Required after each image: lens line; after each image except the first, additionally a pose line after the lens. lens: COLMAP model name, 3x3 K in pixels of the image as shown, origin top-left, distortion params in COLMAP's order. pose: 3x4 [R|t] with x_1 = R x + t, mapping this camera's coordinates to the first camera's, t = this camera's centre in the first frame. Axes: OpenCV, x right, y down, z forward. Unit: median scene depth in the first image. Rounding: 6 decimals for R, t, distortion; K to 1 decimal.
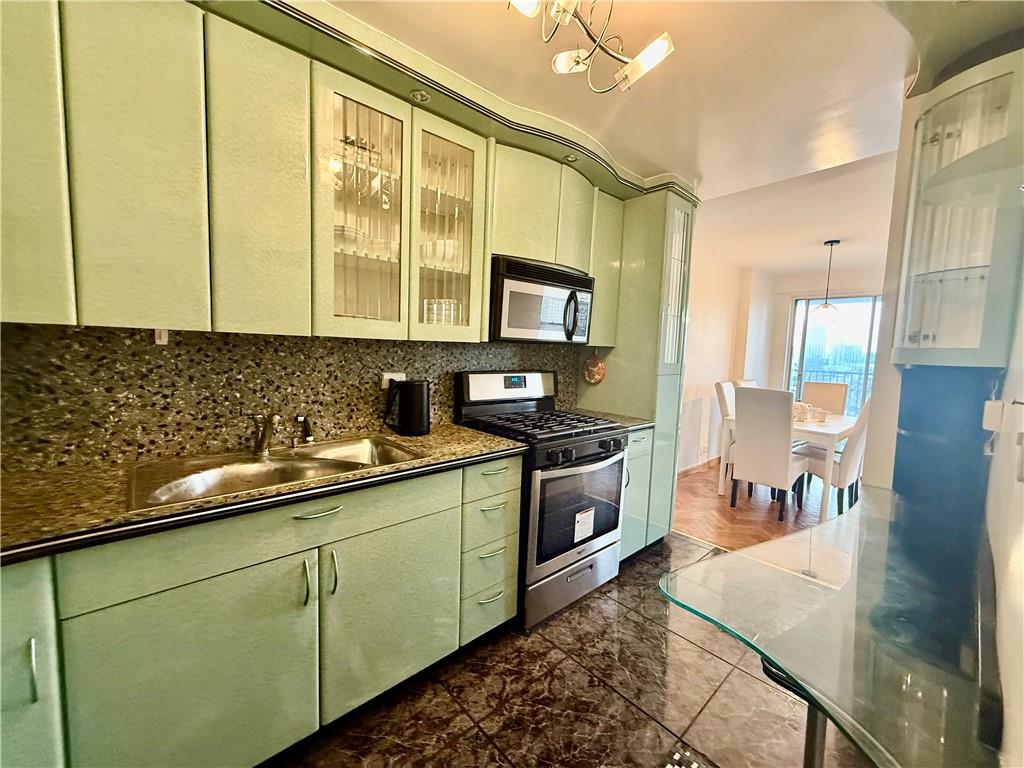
lens RADIAL K [[407.9, 0, 511.1], [0, 407.9, 383.4], [0, 0, 1]] dist [-0.000831, 0.000408]
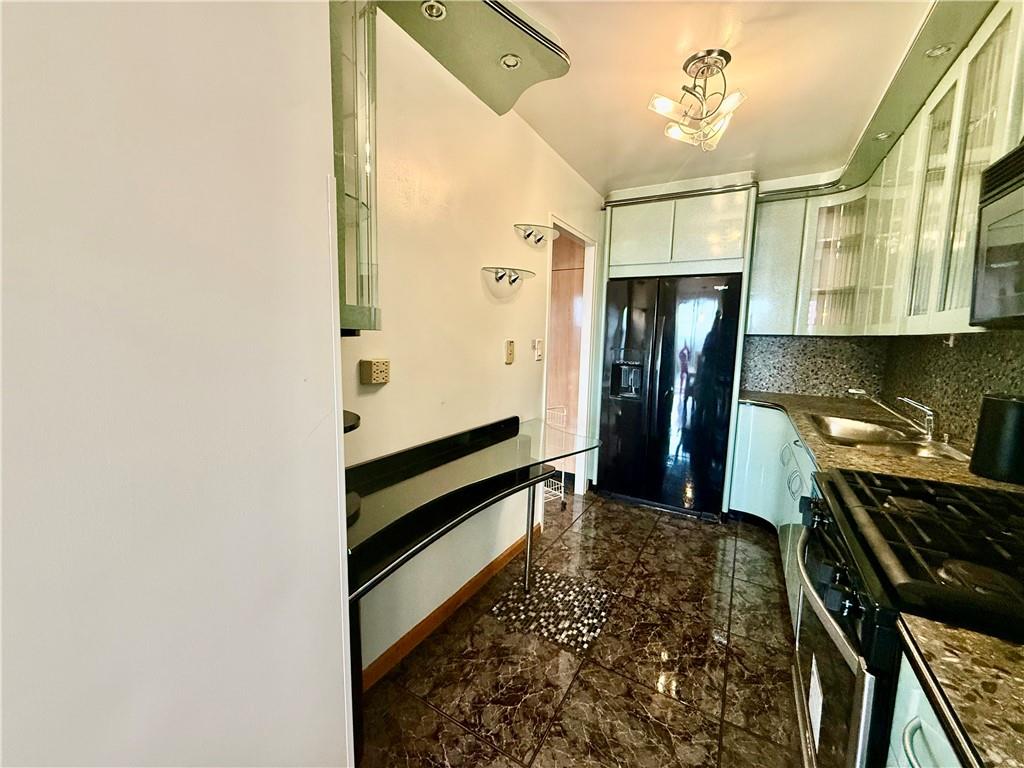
lens RADIAL K [[407.9, 0, 511.1], [0, 407.9, 383.4], [0, 0, 1]] dist [-0.000831, 0.000408]
pose [[-0.949279, -0.018446, -0.313894, 0.785341], [-0.083330, 0.977342, 0.194574, -0.093602], [0.303192, 0.210862, -0.929307, 1.459830]]
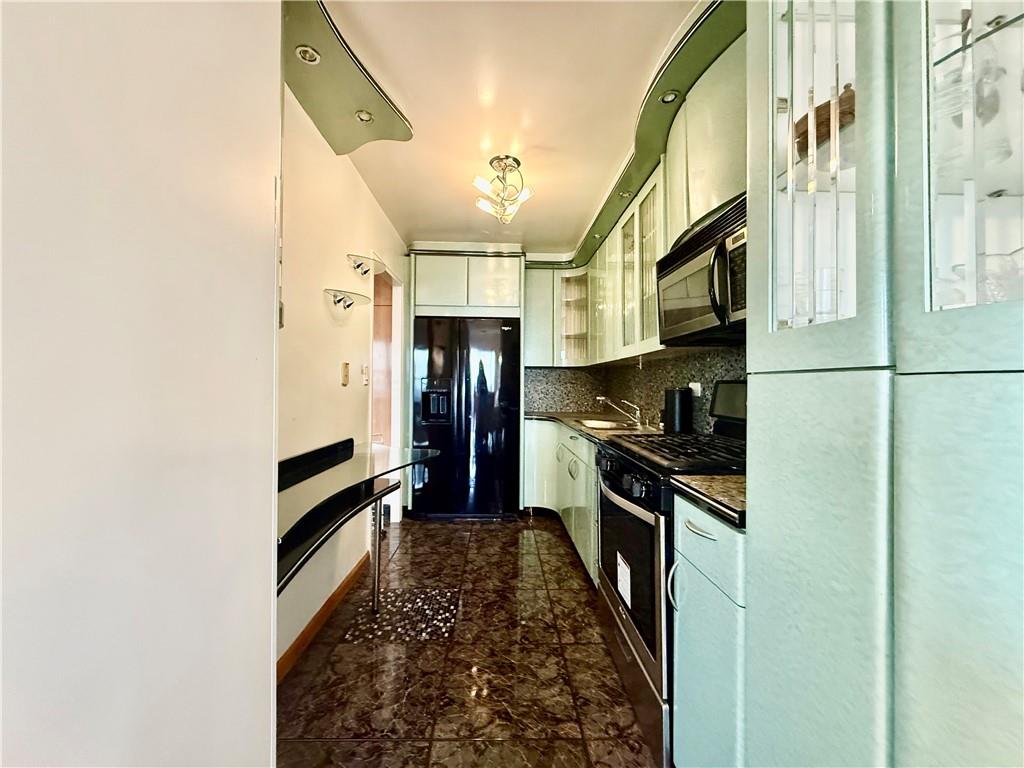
lens RADIAL K [[407.9, 0, 511.1], [0, 407.9, 383.4], [0, 0, 1]] dist [-0.000831, 0.000408]
pose [[-0.640208, -0.044334, -0.766921, 1.032058], [-0.098673, 0.994809, 0.024862, -0.001791], [0.761838, 0.091591, -0.641260, 1.490463]]
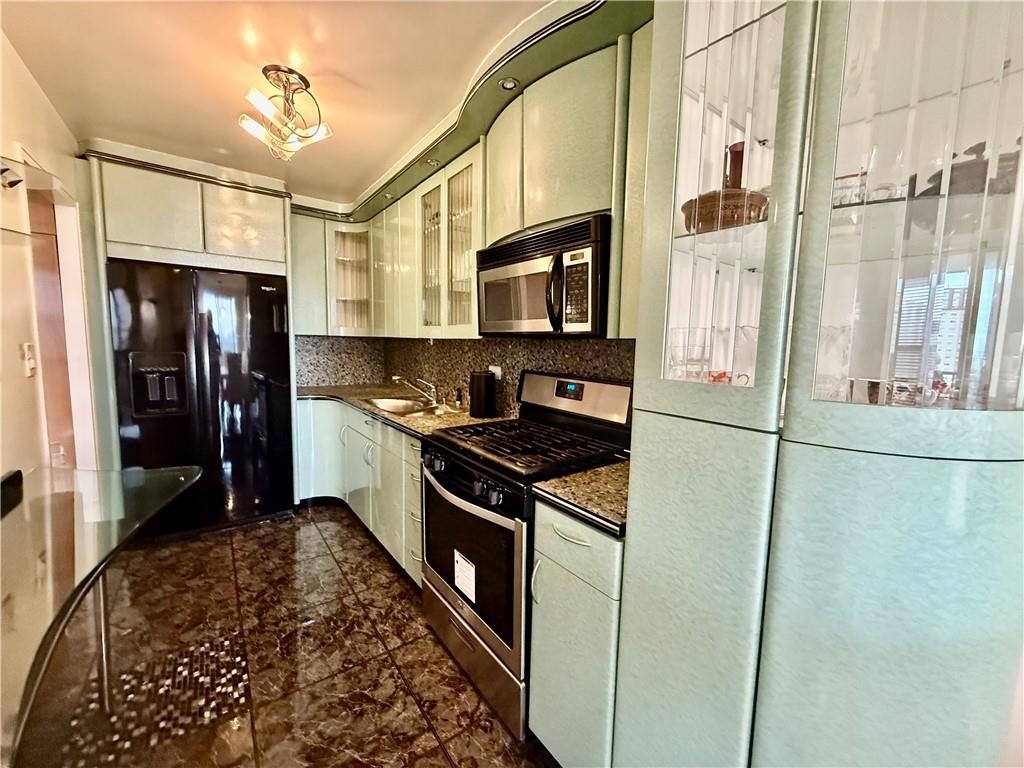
lens RADIAL K [[407.9, 0, 511.1], [0, 407.9, 383.4], [0, 0, 1]] dist [-0.000831, 0.000408]
pose [[-0.088443, 0.064211, -0.994009, 1.040102], [-0.117728, 0.990252, 0.074443, -0.080456], [0.989099, 0.123607, -0.080022, 1.277807]]
